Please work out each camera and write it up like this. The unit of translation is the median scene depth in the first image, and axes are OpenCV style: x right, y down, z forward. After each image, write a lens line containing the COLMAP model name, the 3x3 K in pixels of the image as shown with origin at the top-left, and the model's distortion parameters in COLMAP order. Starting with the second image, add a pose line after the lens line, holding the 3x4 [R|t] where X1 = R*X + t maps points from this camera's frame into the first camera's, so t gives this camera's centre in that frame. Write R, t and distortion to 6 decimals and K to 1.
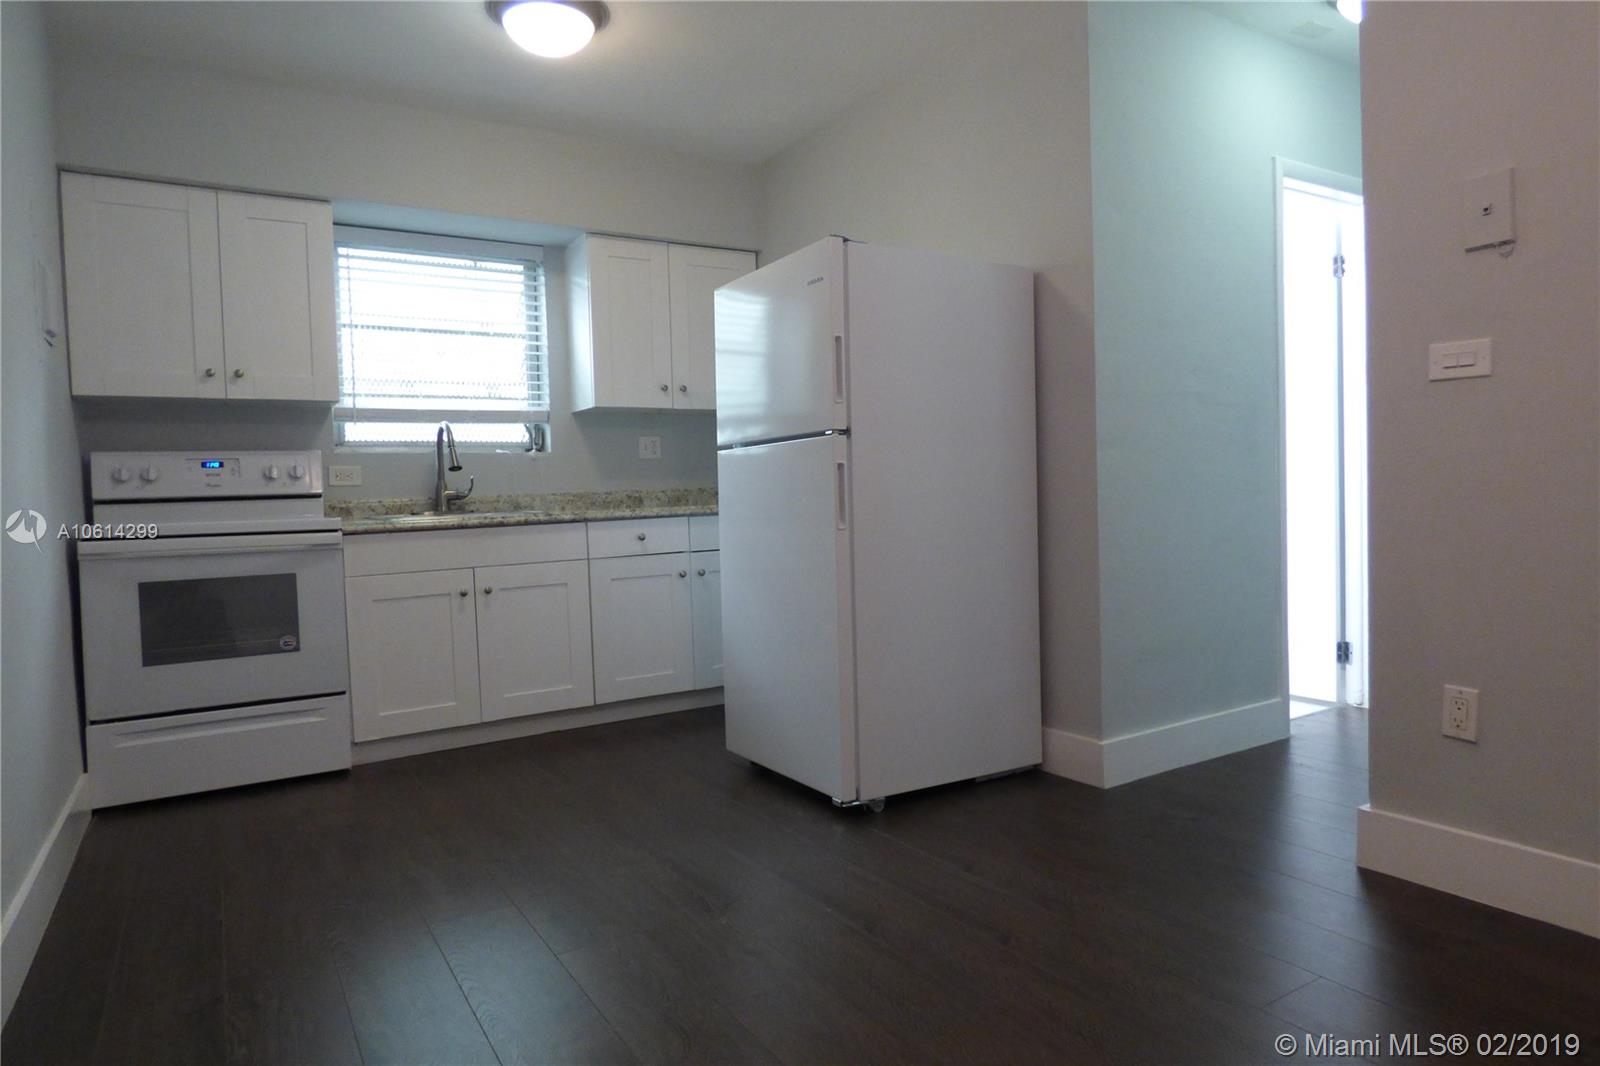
lens RADIAL K [[972.2, 0, 803.9], [0, 972.2, 532.5], [0, 0, 1]] dist [-0.012869, 0.000045]
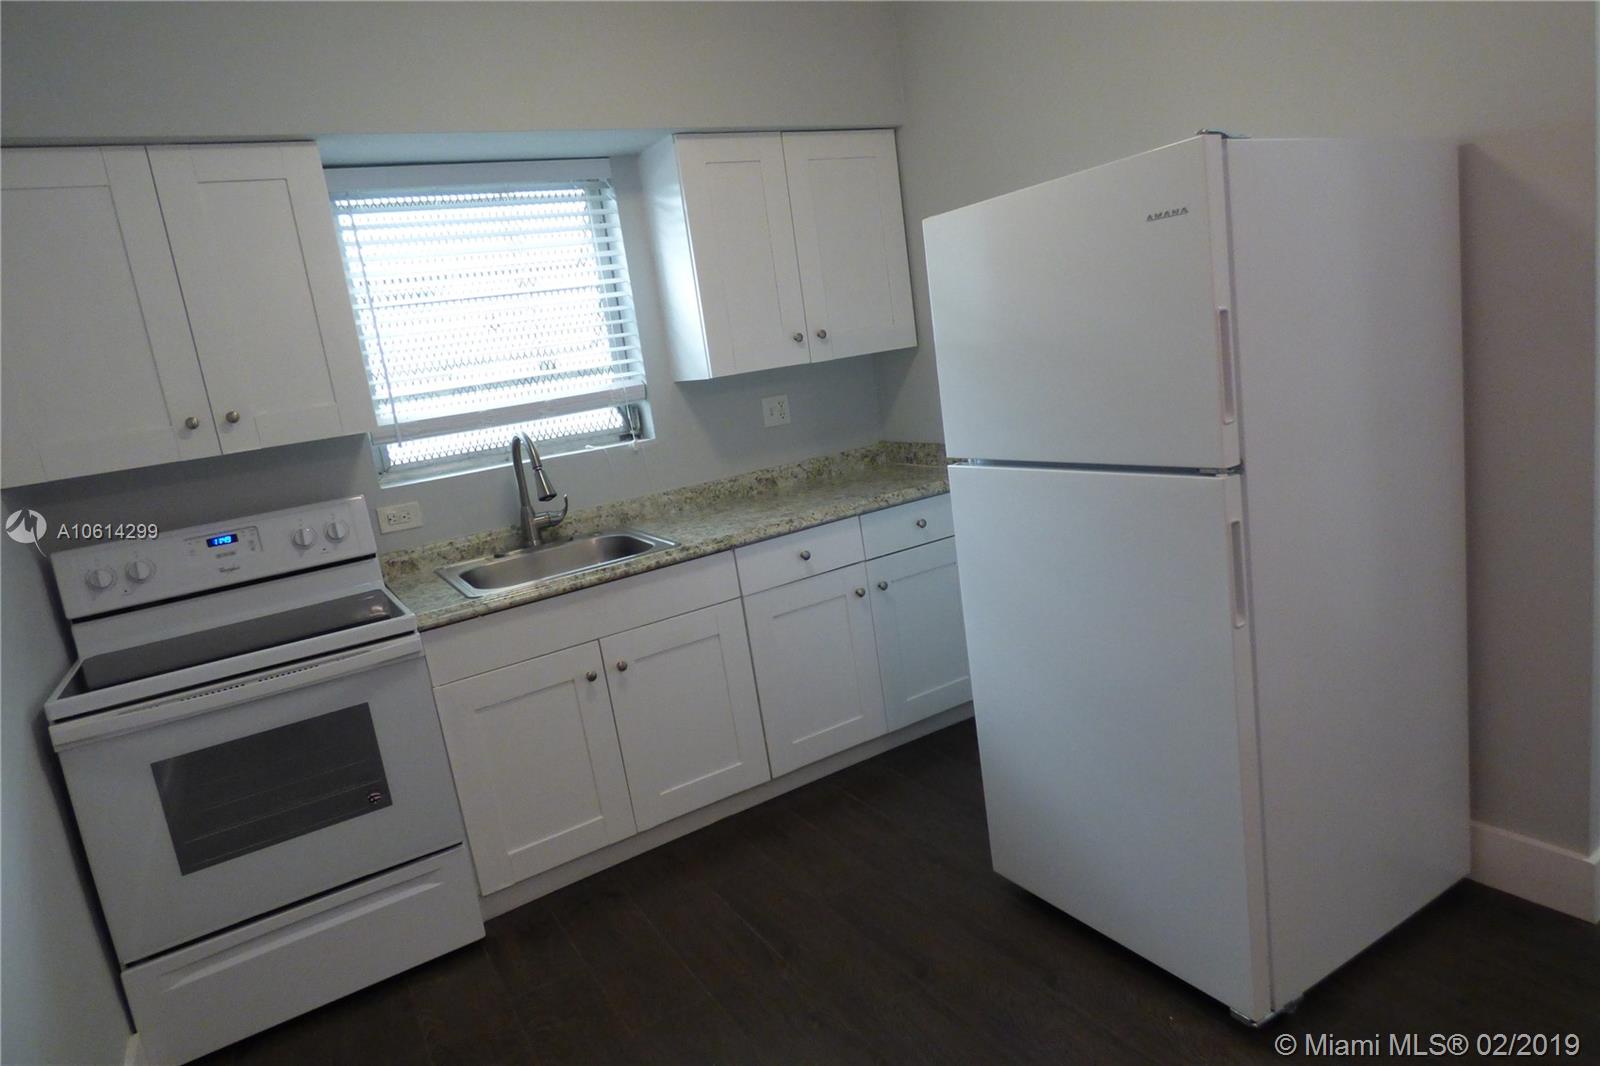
lens RADIAL K [[973.5, 0, 800.0], [0, 973.5, 533.0], [0, 0, 1]] dist [-0.006342, -0.000696]
pose [[0.993550, -0.105791, -0.040828, -0.139214], [0.110794, 0.982337, 0.150791, -0.124788], [0.024155, -0.154342, 0.987722, 0.269016]]
